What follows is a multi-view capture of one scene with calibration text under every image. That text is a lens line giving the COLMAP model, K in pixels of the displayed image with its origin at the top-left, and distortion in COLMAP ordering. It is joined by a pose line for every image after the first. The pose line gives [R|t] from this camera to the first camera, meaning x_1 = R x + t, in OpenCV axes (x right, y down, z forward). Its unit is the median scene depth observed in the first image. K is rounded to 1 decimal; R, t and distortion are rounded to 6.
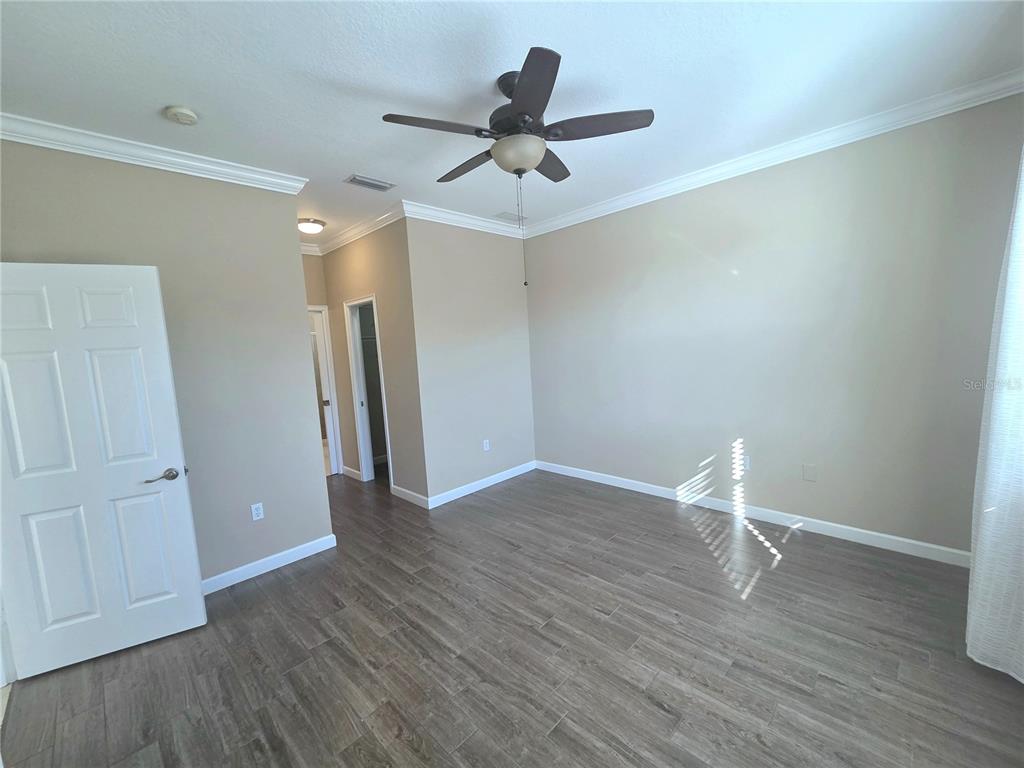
lens RADIAL K [[419.8, 0, 515.2], [0, 419.8, 382.1], [0, 0, 1]] dist [0.000104, 0.000042]
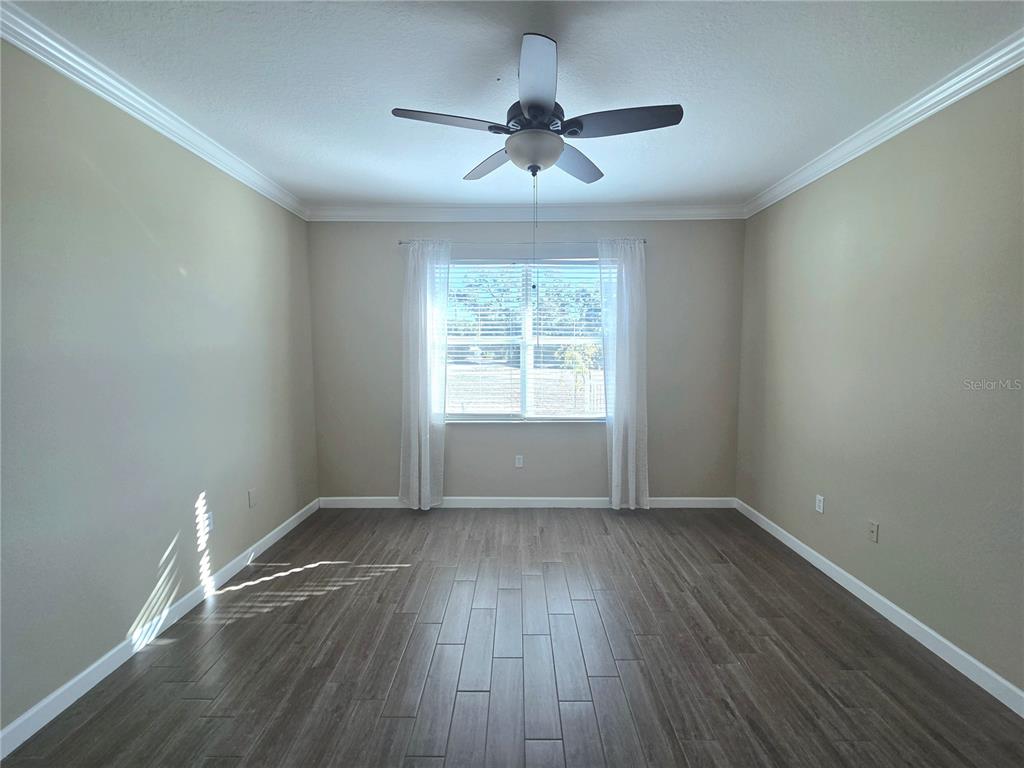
lens RADIAL K [[426.9, 0, 513.9], [0, 426.9, 375.3], [0, 0, 1]] dist [-0.002966, -0.000086]
pose [[-0.698830, 0.015964, 0.715109, -0.471118], [0.110769, 0.990106, 0.086144, -0.091004], [-0.706659, 0.139411, -0.693684, 1.288282]]
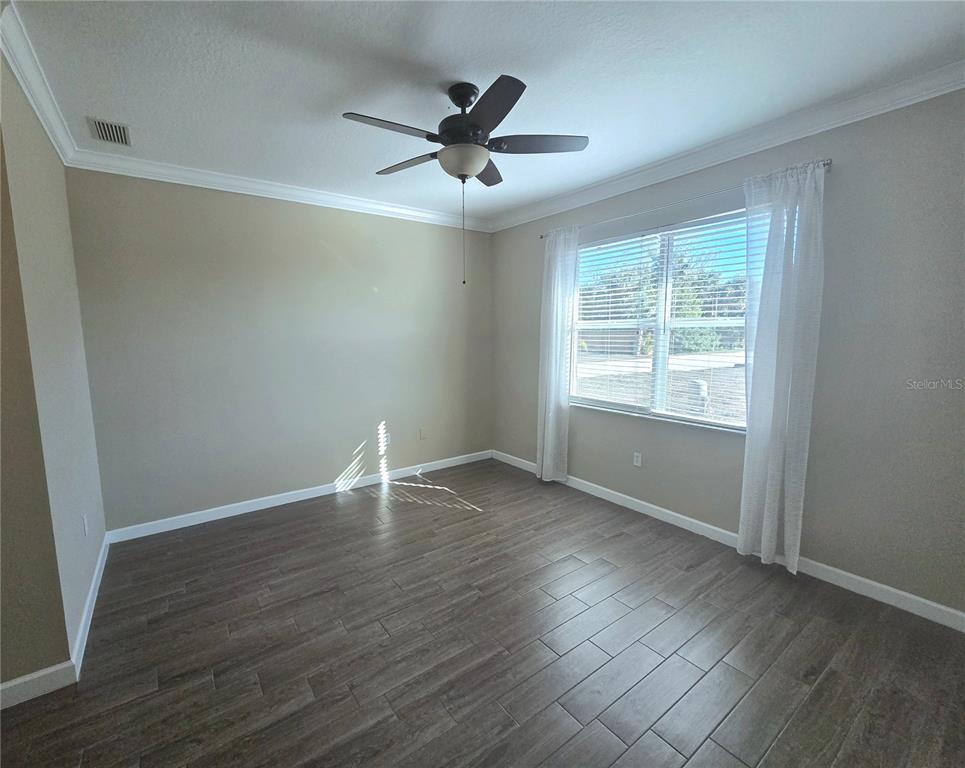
lens RADIAL K [[423.1, 0, 447.1], [0, 423.1, 382.7], [0, 0, 1]] dist [0.000399, 0.000353]
pose [[0.197237, -0.063958, 0.978267, -0.789527], [0.096235, 0.994313, 0.045604, -0.026003], [-0.975621, 0.085149, 0.202271, 0.628309]]
